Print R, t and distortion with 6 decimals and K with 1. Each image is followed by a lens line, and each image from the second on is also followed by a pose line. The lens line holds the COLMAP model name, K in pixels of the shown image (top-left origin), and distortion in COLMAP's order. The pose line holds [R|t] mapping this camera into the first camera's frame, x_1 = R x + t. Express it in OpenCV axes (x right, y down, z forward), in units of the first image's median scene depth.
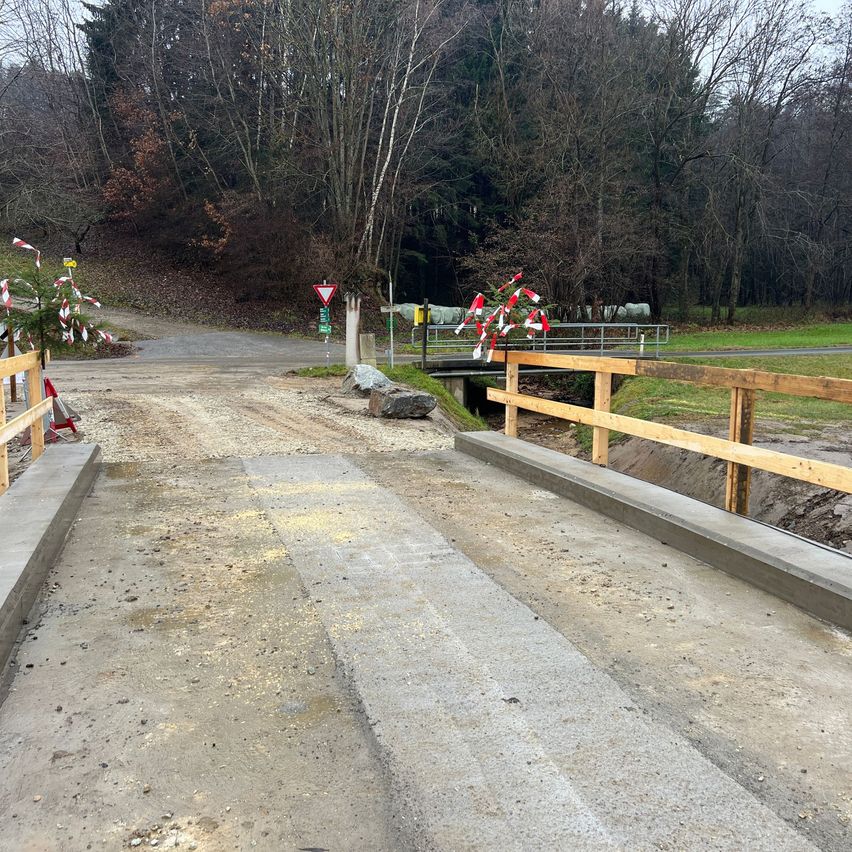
lens RADIAL K [[845.8, 0, 427.1], [0, 845.8, 424.4], [0, 0, 1]] dist [0.030943, 0.000000]
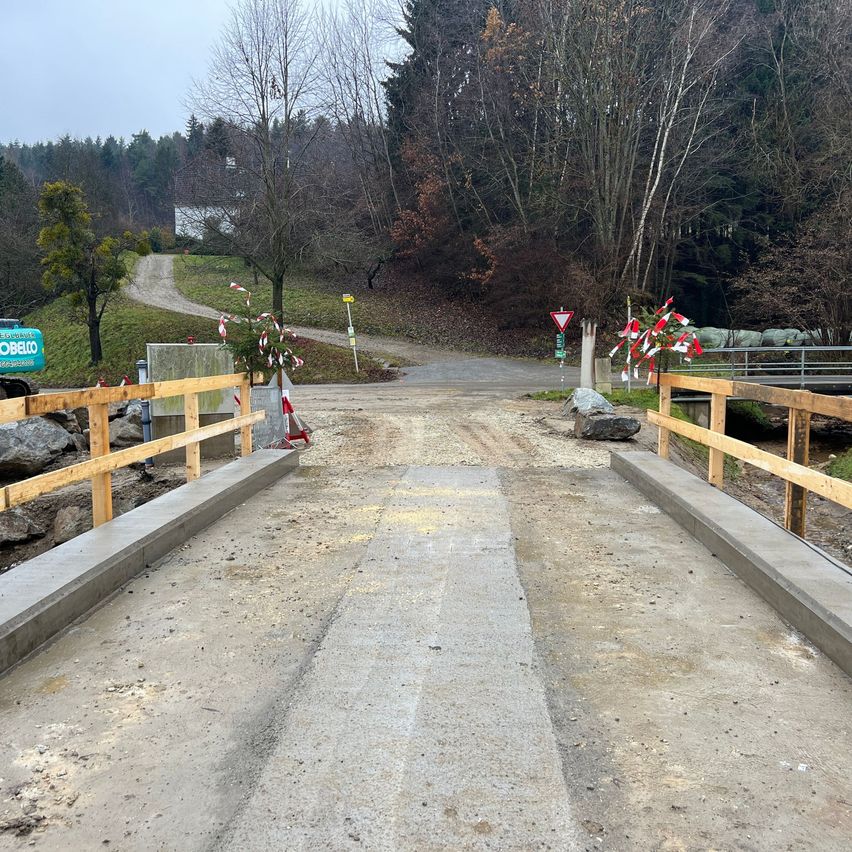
lens RADIAL K [[845.8, 0, 427.7], [0, 845.8, 429.6], [0, 0, 1]] dist [0.030943, 0.000000]
pose [[0.942343, 0.024014, -0.333785, 0.219246], [-0.032250, 0.999296, -0.019155, 0.013036], [0.333090, 0.028815, 0.942454, -0.080559]]
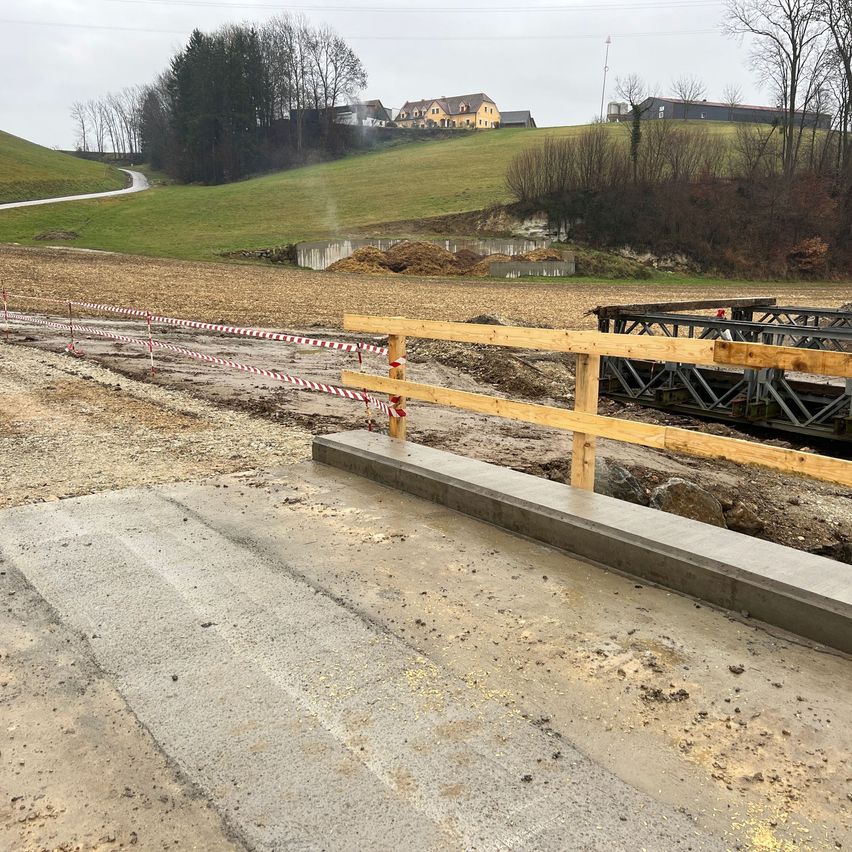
lens RADIAL K [[845.8, 0, 427.5], [0, 845.8, 425.8], [0, 0, 1]] dist [0.030943, 0.000000]
pose [[-0.937202, 0.055260, -0.344381, 0.088229], [-0.057346, 0.949519, 0.308423, -0.124877], [0.344040, 0.308804, -0.886722, 0.888141]]
